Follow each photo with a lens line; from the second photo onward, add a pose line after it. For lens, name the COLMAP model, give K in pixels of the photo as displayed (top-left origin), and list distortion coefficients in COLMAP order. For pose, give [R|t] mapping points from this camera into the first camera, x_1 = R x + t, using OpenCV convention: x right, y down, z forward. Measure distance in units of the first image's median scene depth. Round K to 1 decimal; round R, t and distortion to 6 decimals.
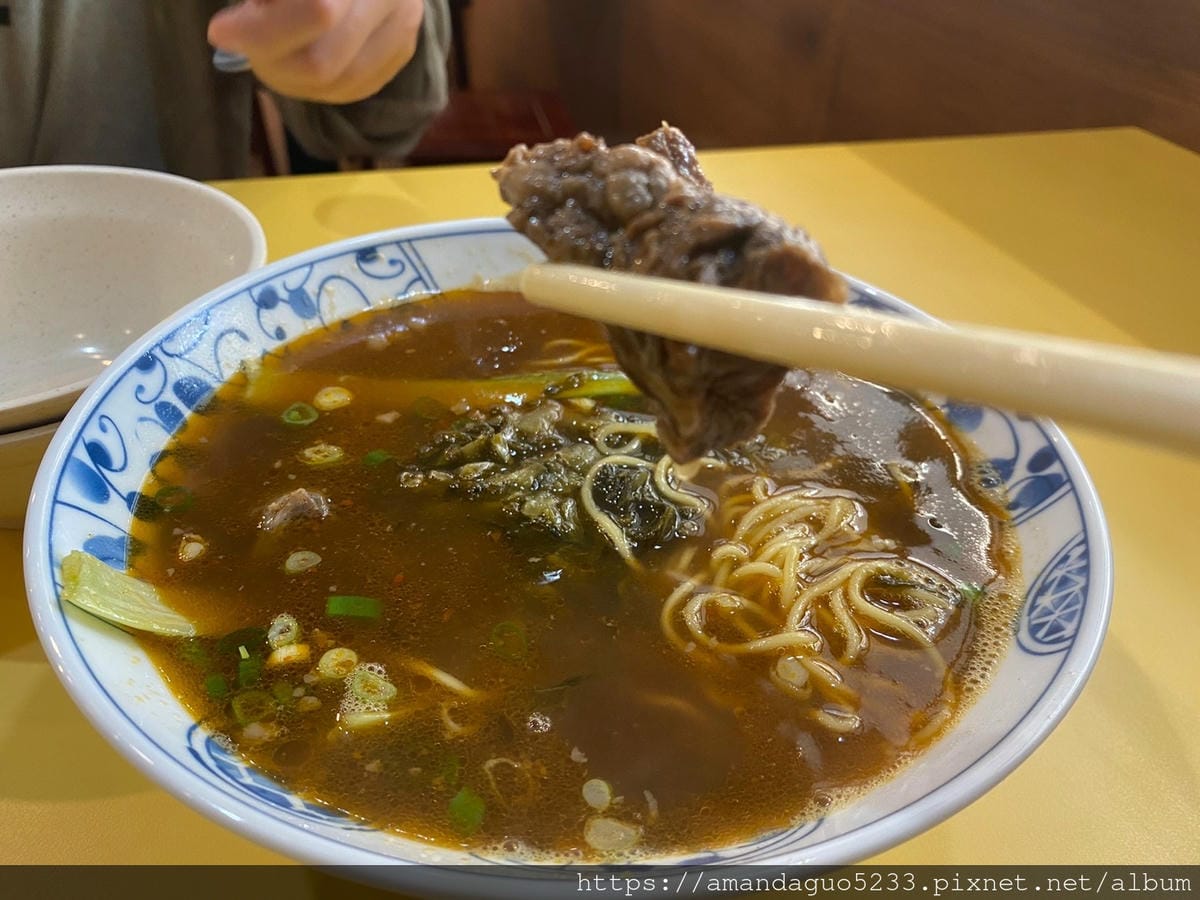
lens RADIAL K [[982.7, 0, 618.1], [0, 982.7, 471.7], [0, 0, 1]] dist [0.005684, -0.057789]
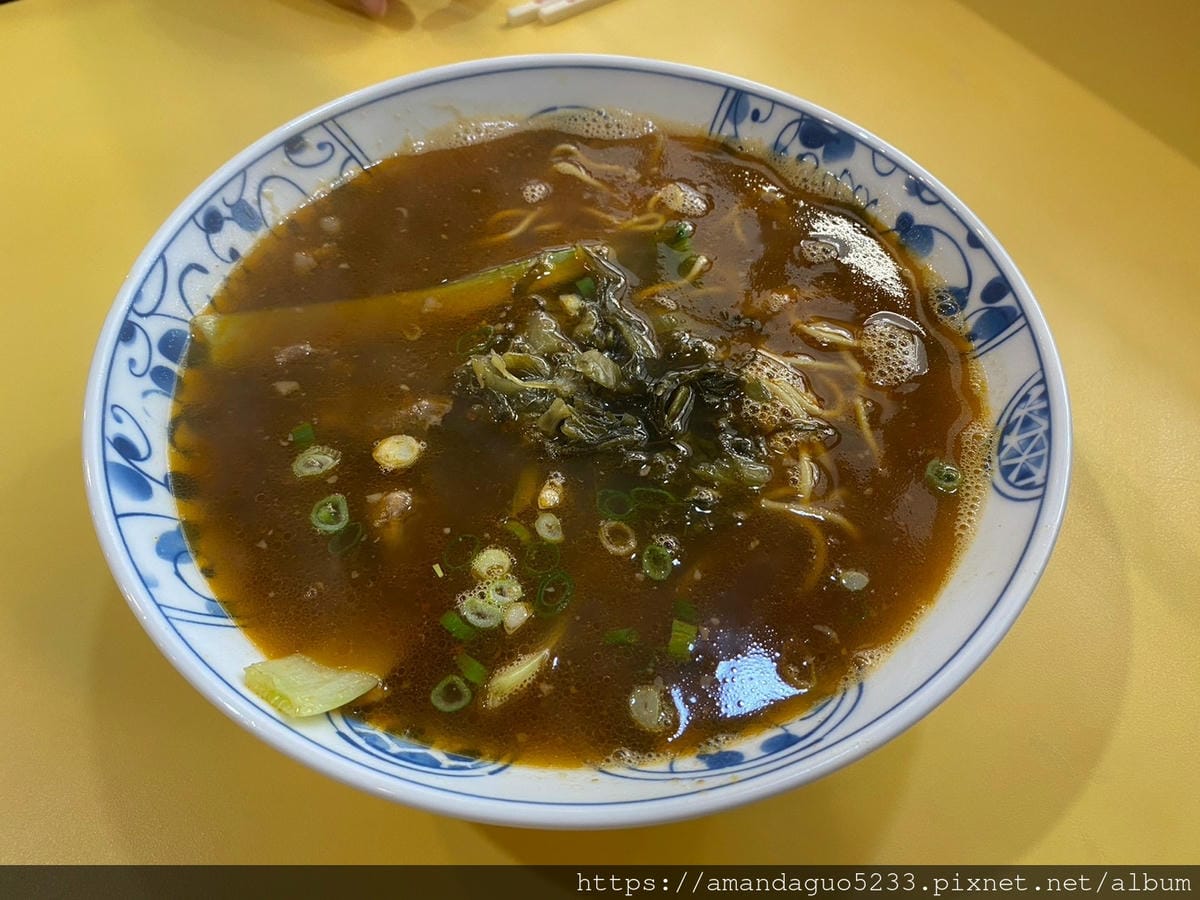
lens RADIAL K [[982.7, 0, 598.5], [0, 982.7, 465.3], [0, 0, 1]] dist [0.005684, -0.057789]
pose [[0.982419, -0.172143, 0.072253, -0.111199], [0.141207, 0.938328, 0.315597, -0.234950], [-0.122125, -0.299845, 0.946139, -0.033389]]
